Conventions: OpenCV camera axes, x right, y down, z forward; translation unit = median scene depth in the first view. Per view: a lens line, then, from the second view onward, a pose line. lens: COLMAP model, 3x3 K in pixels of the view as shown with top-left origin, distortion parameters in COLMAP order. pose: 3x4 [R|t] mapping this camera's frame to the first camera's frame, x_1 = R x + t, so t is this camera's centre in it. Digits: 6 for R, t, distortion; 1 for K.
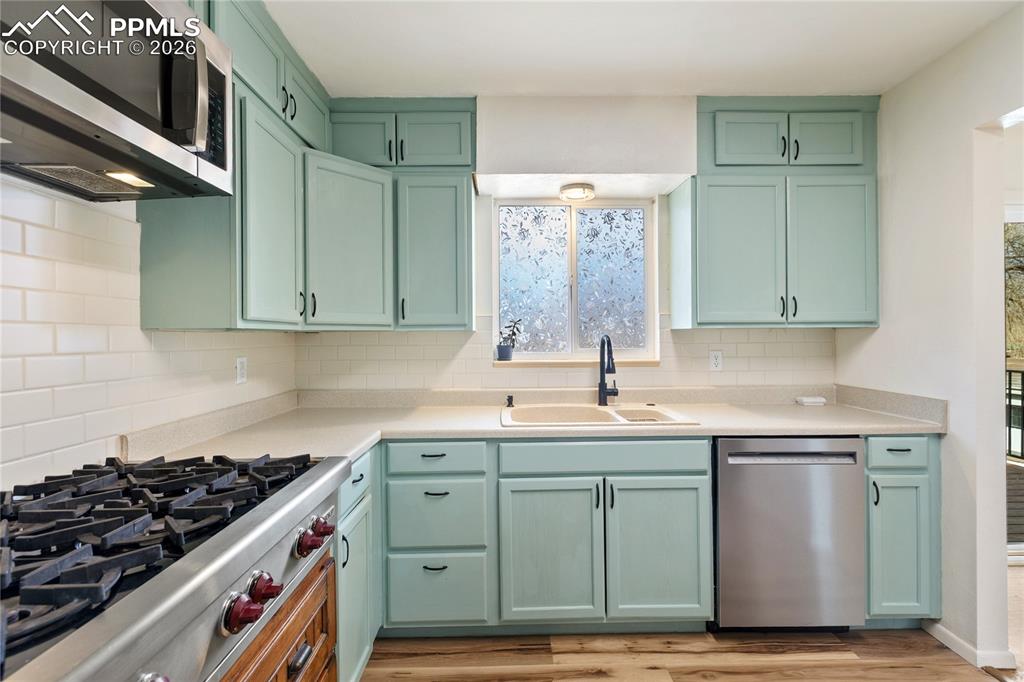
lens RADIAL K [[469.0, 0, 521.0], [0, 469.0, 335.4], [0, 0, 1]] dist [0.009963, -0.001765]
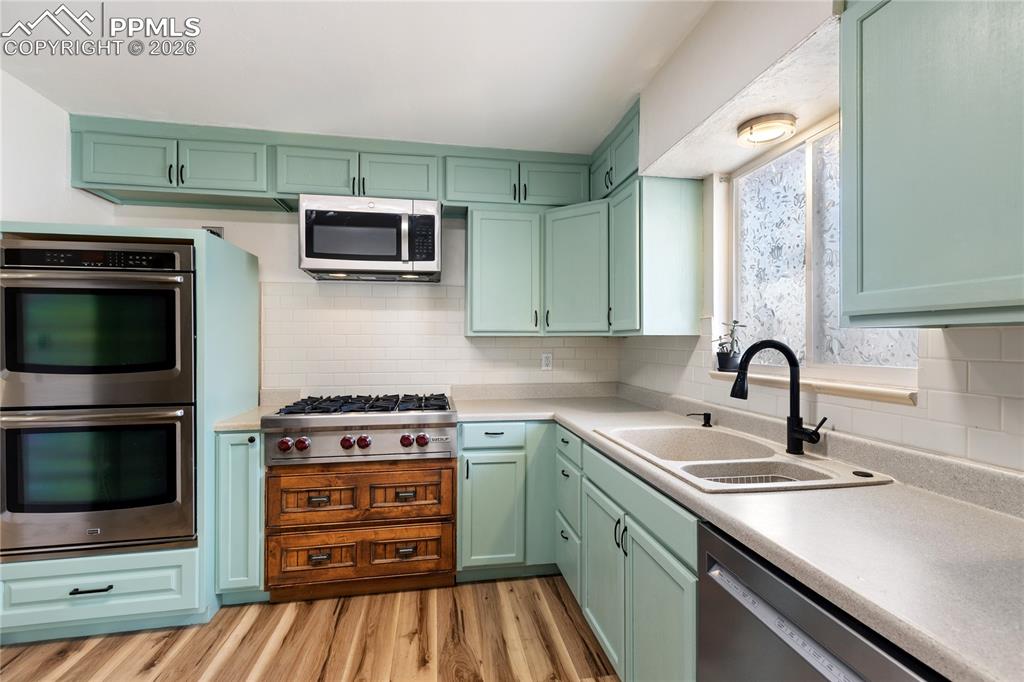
lens RADIAL K [[469.0, 0, 512.2], [0, 469.0, 343.2], [0, 0, 1]] dist [0.009963, -0.001765]
pose [[0.115503, 0.009080, -0.993266, 0.851741], [-0.002866, 0.999957, 0.008808, -0.001790], [0.993303, 0.001830, 0.115524, 0.631979]]
